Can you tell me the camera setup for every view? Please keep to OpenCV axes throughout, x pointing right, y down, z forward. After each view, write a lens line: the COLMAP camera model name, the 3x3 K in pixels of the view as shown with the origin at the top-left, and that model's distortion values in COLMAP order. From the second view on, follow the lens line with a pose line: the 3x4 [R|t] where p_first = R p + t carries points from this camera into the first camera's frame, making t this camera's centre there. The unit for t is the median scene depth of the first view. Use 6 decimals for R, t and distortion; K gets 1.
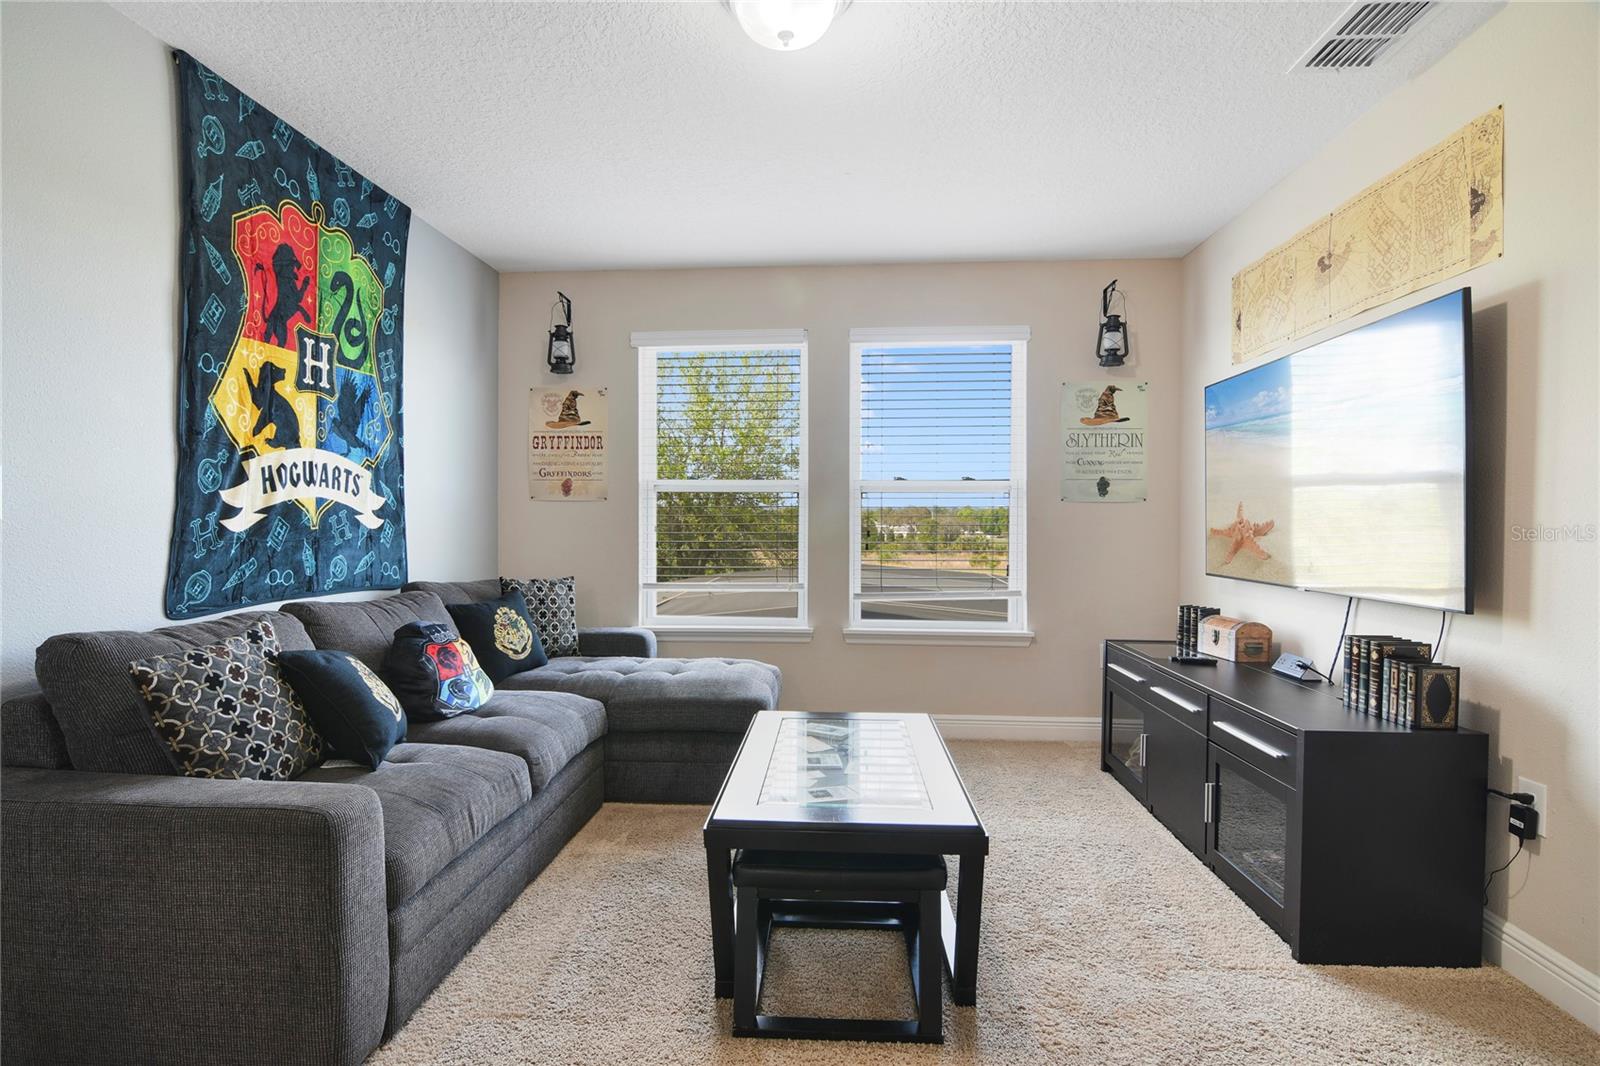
lens RADIAL K [[755.4, 0, 797.7], [0, 755.4, 533.6], [0, 0, 1]] dist [-0.015381, -0.001240]
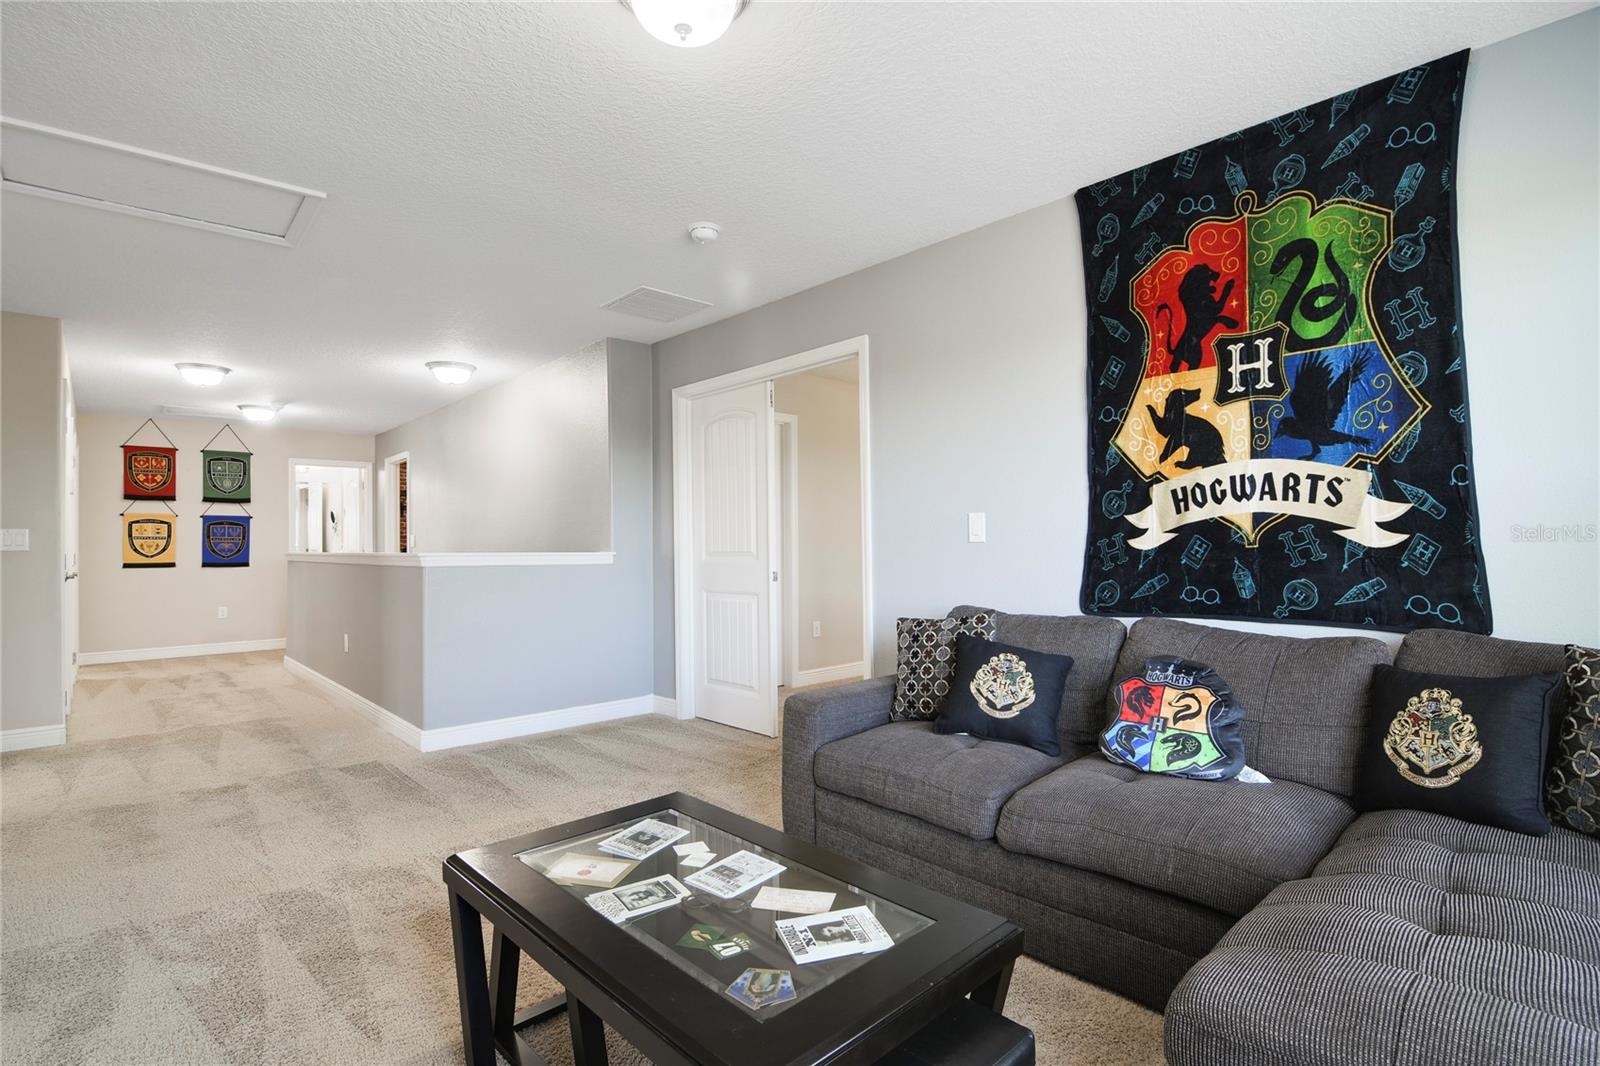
lens RADIAL K [[755.4, 0, 800.8], [0, 755.4, 535.9], [0, 0, 1]] dist [-0.015381, -0.001240]
pose [[-0.670012, -0.004437, -0.742337, 0.408184], [-0.002049, 0.999989, -0.004128, -0.015513], [0.742348, -0.001244, -0.670014, 1.225796]]
